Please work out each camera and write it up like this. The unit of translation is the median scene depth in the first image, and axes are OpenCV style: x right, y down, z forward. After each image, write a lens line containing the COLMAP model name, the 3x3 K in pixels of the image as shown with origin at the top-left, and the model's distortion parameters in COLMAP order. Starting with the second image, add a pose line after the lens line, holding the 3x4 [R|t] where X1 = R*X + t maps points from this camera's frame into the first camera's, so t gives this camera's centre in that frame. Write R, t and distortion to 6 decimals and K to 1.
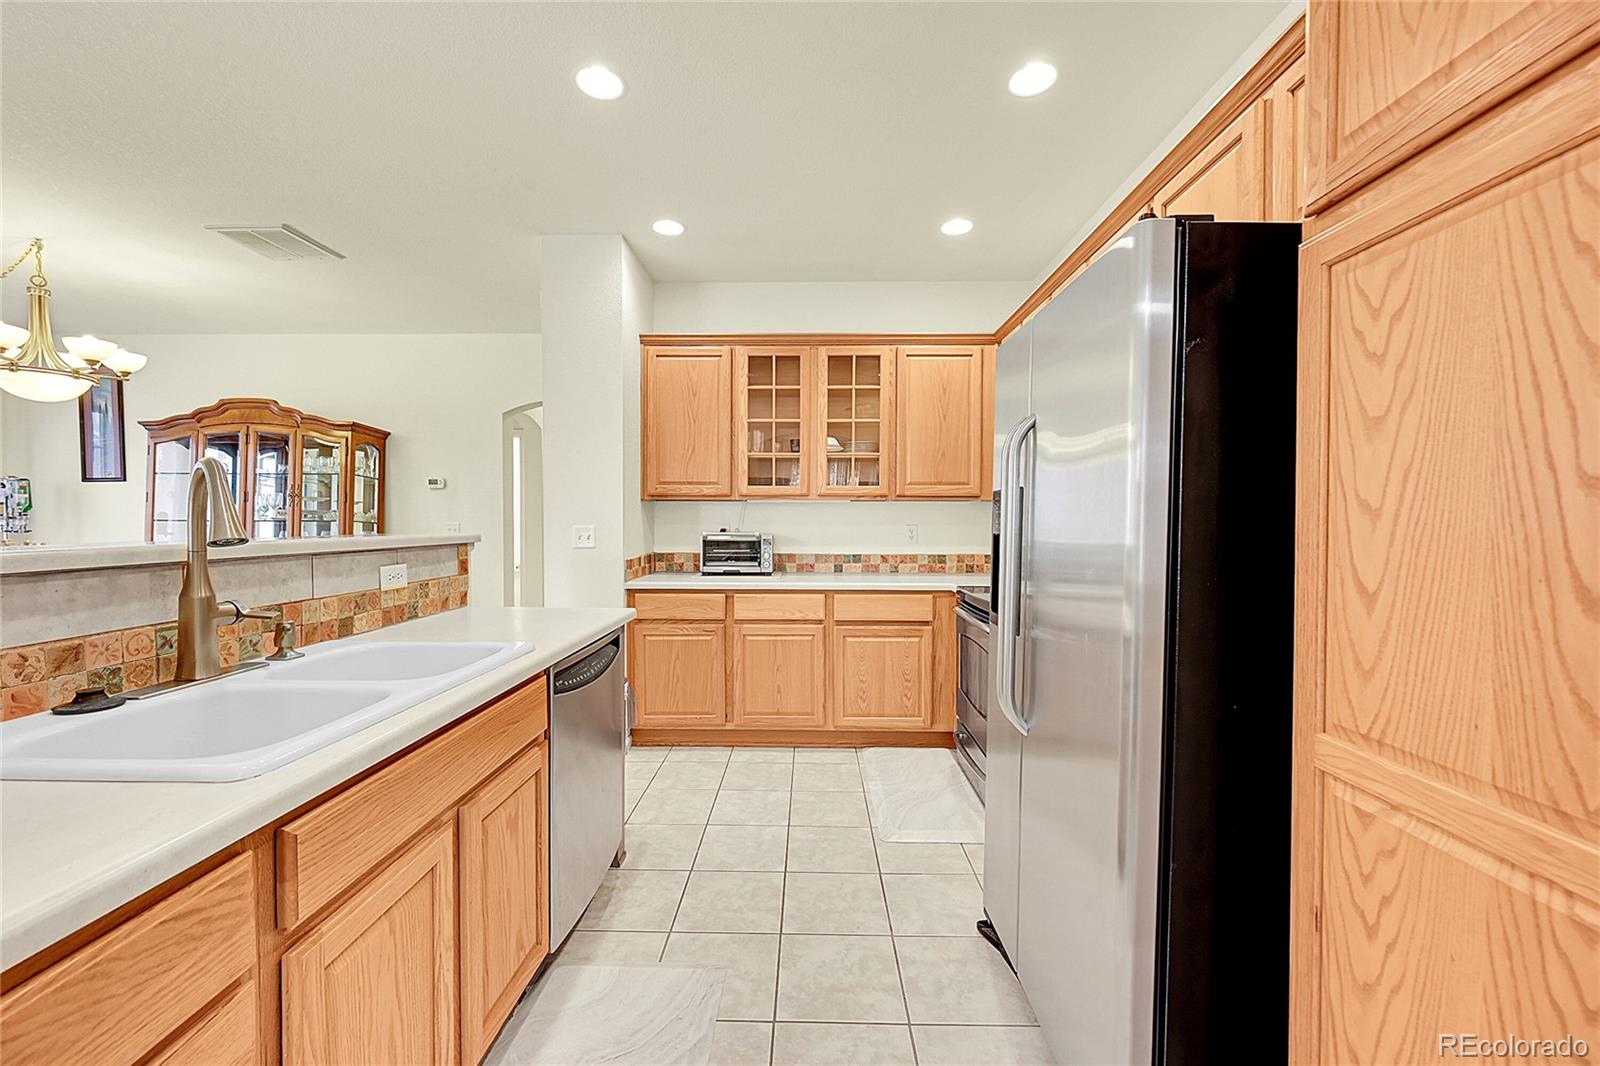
lens RADIAL K [[632.5, 0, 801.8], [0, 632.5, 534.0], [0, 0, 1]] dist [-0.003562, 0.000093]
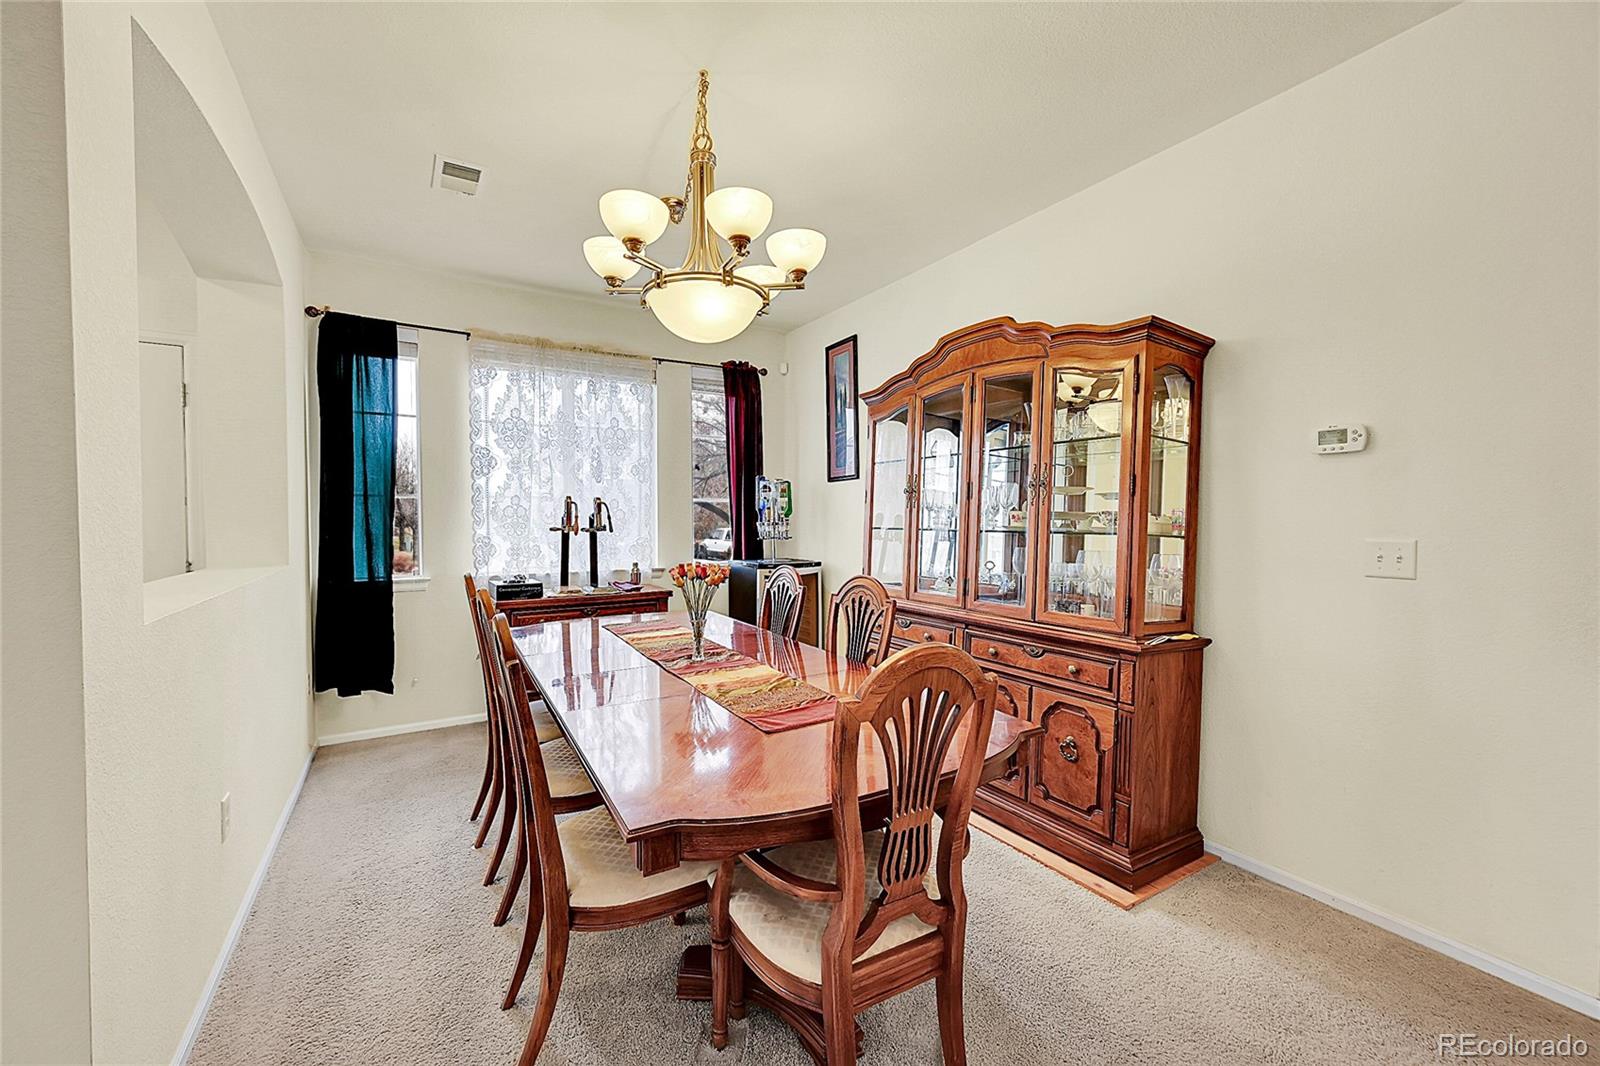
lens RADIAL K [[632.5, 0, 793.3], [0, 632.5, 538.8], [0, 0, 1]] dist [-0.003562, 0.000093]
pose [[0.532775, 0.024659, -0.845897, -0.456475], [-0.012590, 0.999696, 0.021213, -0.023942], [0.846163, -0.000652, 0.532924, 0.533677]]
